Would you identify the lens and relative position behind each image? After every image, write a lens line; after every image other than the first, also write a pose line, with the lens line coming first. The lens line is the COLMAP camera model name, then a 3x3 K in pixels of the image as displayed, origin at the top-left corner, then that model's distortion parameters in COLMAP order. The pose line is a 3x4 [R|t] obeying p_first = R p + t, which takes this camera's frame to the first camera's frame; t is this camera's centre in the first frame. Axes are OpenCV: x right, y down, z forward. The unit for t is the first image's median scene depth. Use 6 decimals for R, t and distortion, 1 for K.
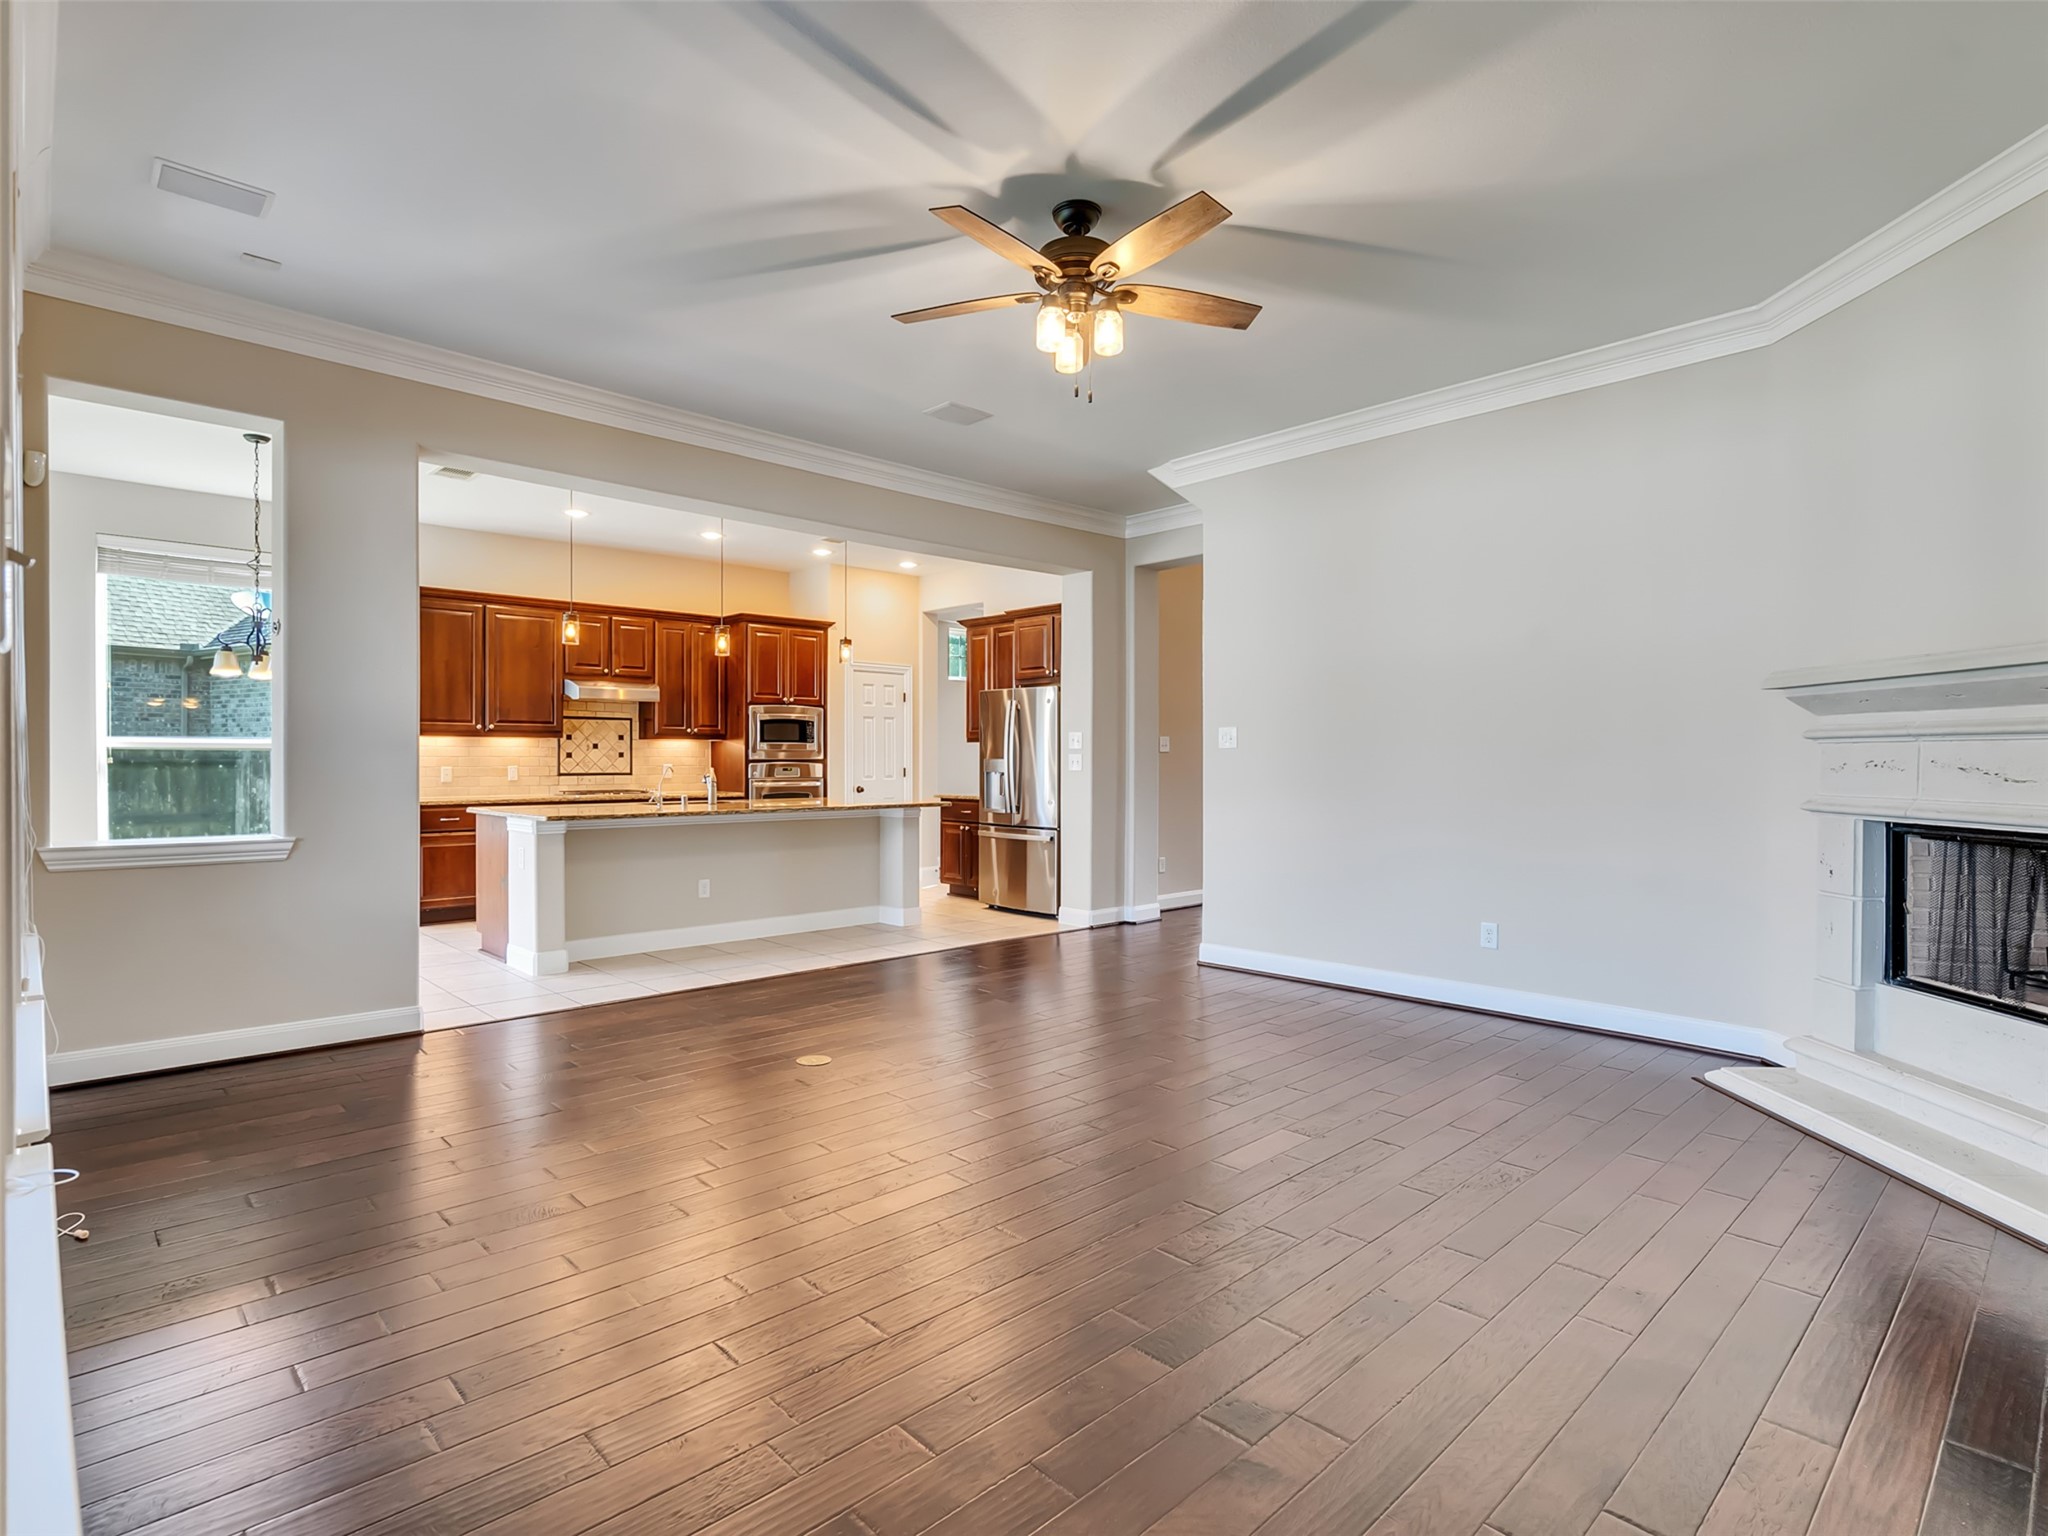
lens RADIAL K [[1050.3, 0, 1016.1], [0, 1050.3, 771.1], [0, 0, 1]] dist [-0.006697, 0.005488]
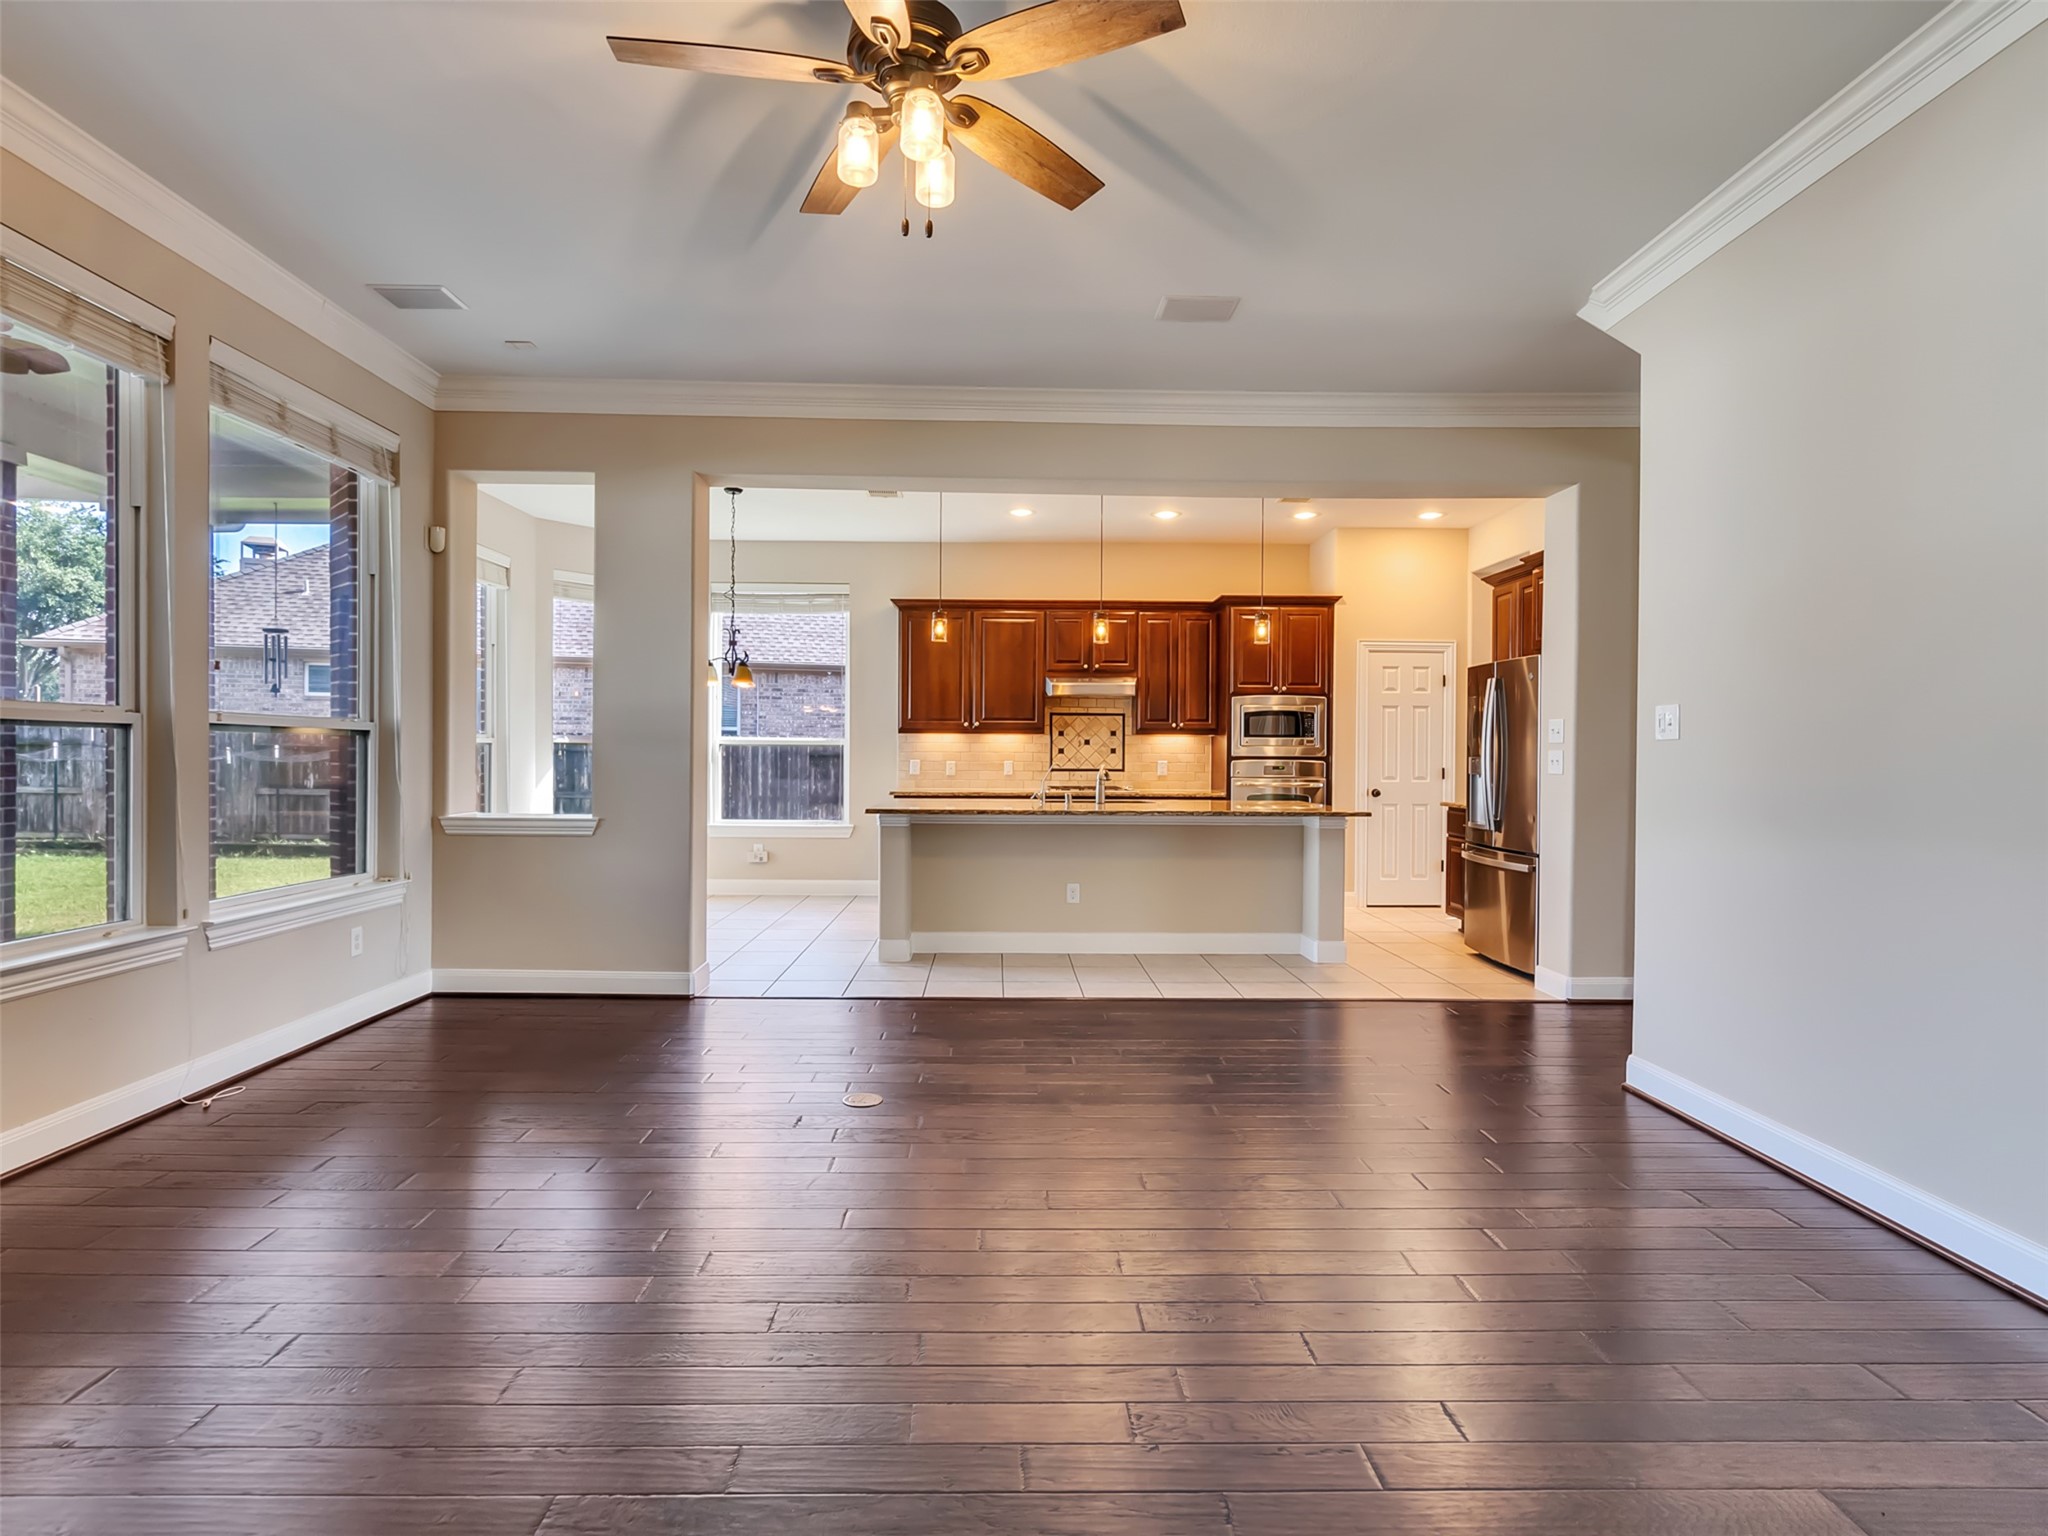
lens RADIAL K [[1050.3, 0, 1011.3], [0, 1050.3, 759.4], [0, 0, 1]] dist [-0.006697, 0.005488]
pose [[0.739155, 0.007128, -0.673497, 0.228329], [-0.012879, 0.999911, -0.003551, -0.002612], [0.673412, 0.011299, 0.739181, 0.211154]]
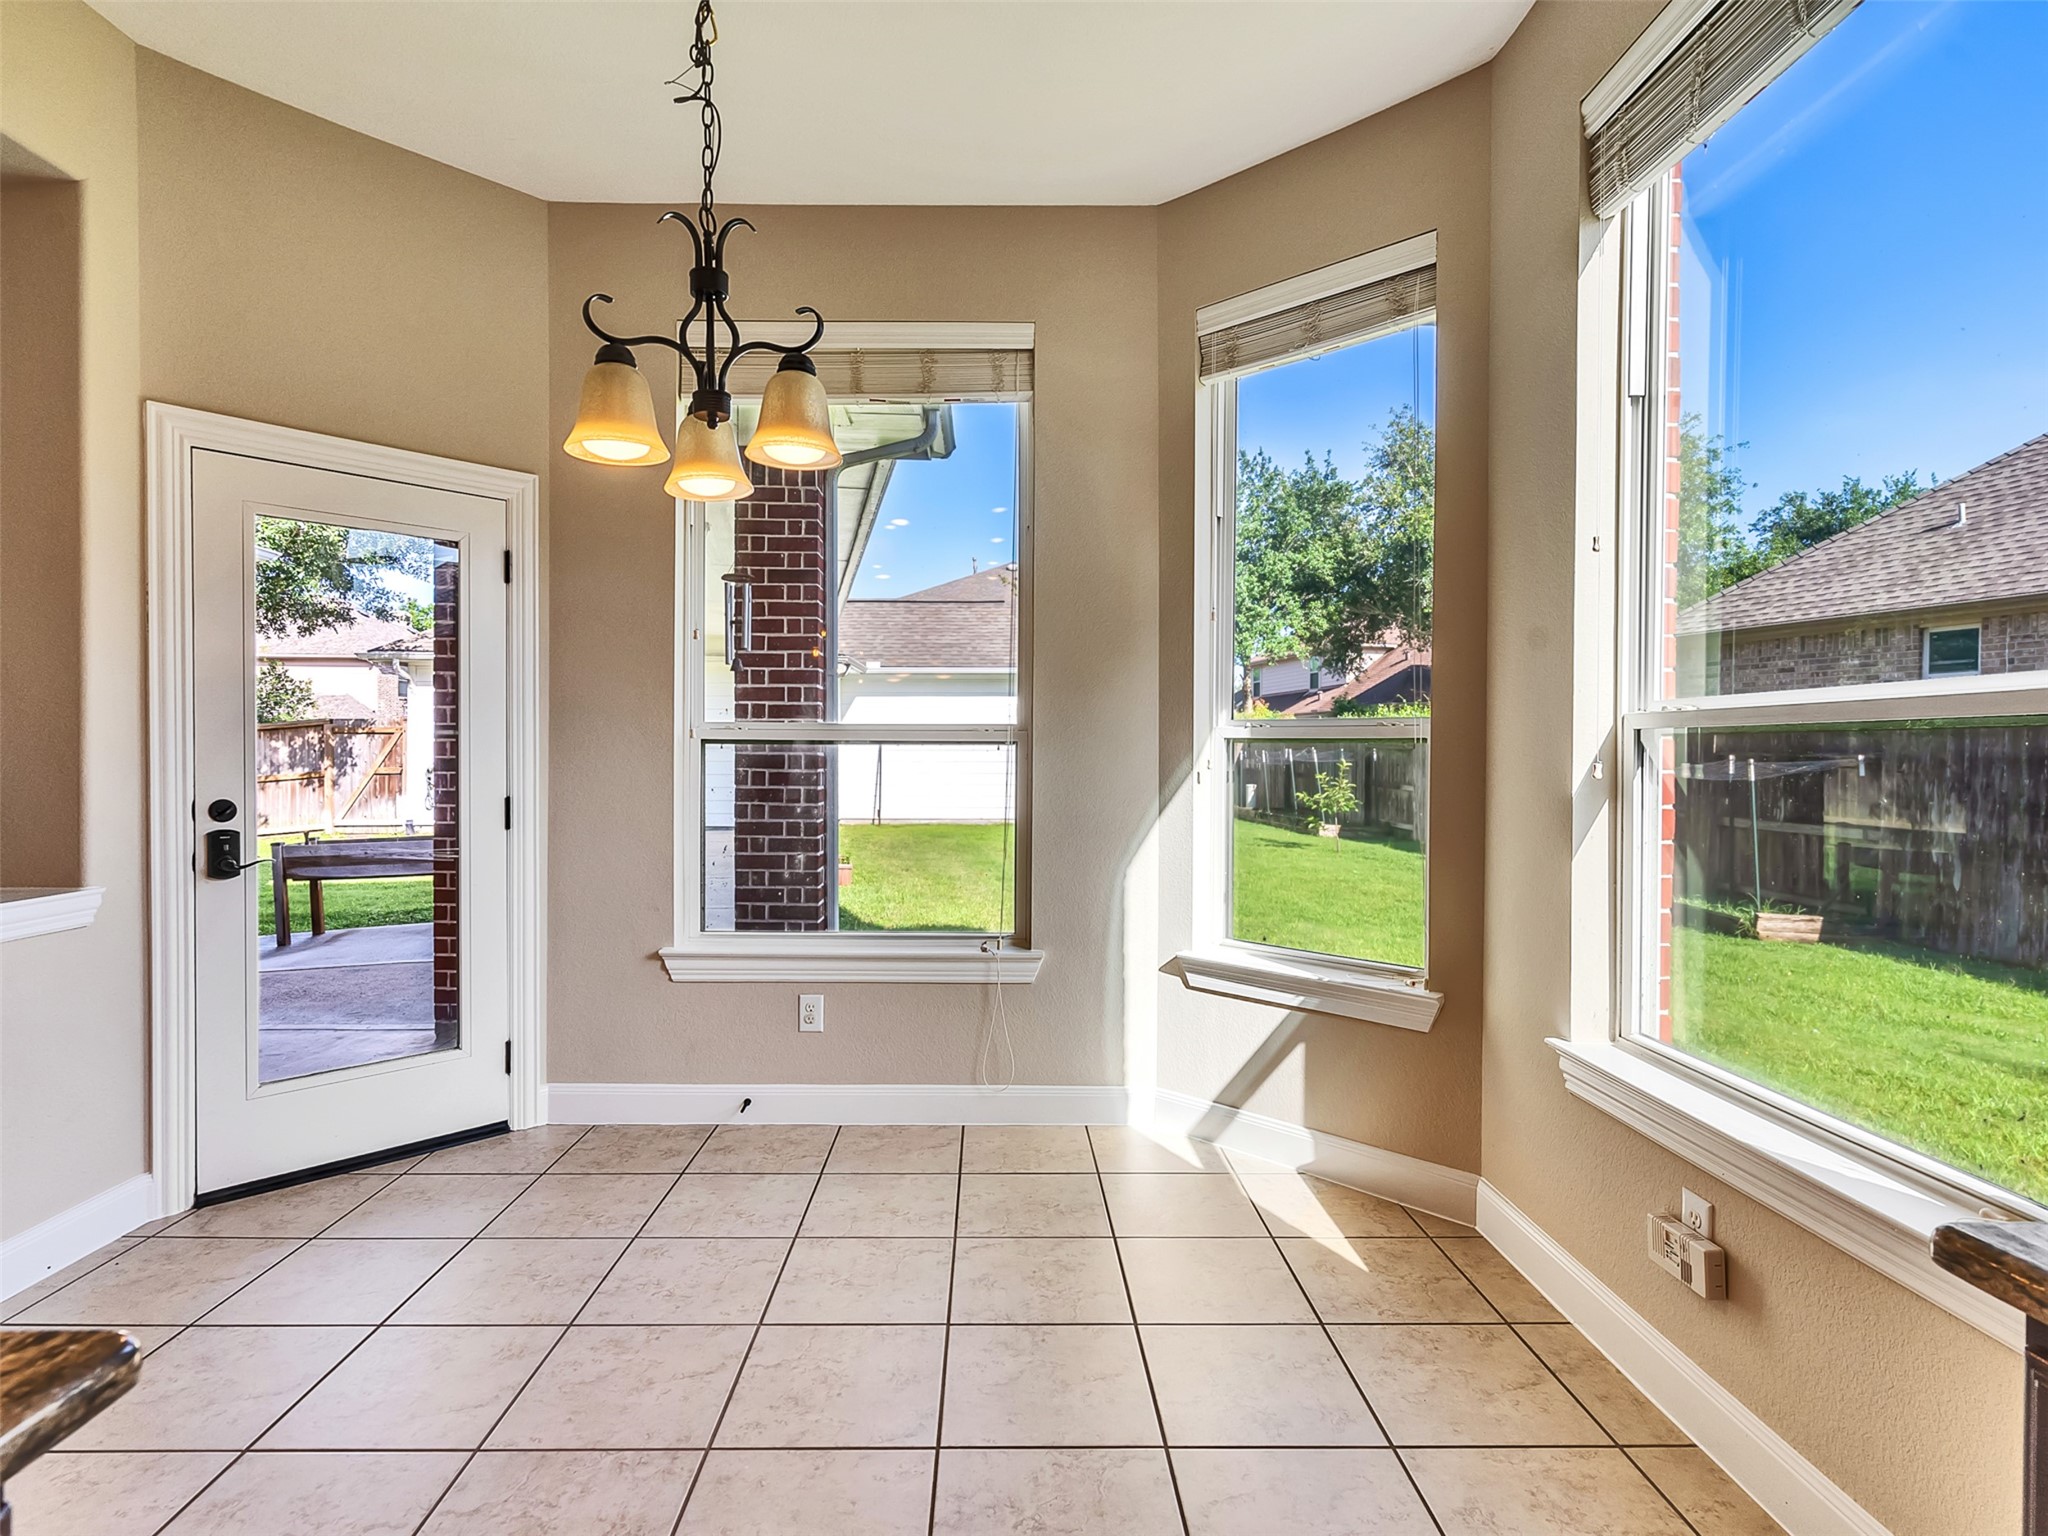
lens RADIAL K [[1050.3, 0, 1009.9], [0, 1050.3, 774.2], [0, 0, 1]] dist [-0.006697, 0.005488]
pose [[-0.681095, 0.008498, -0.732146, -0.385317], [-0.012781, 0.999642, 0.023493, -0.011010], [0.732084, 0.025359, -0.680742, 0.842552]]
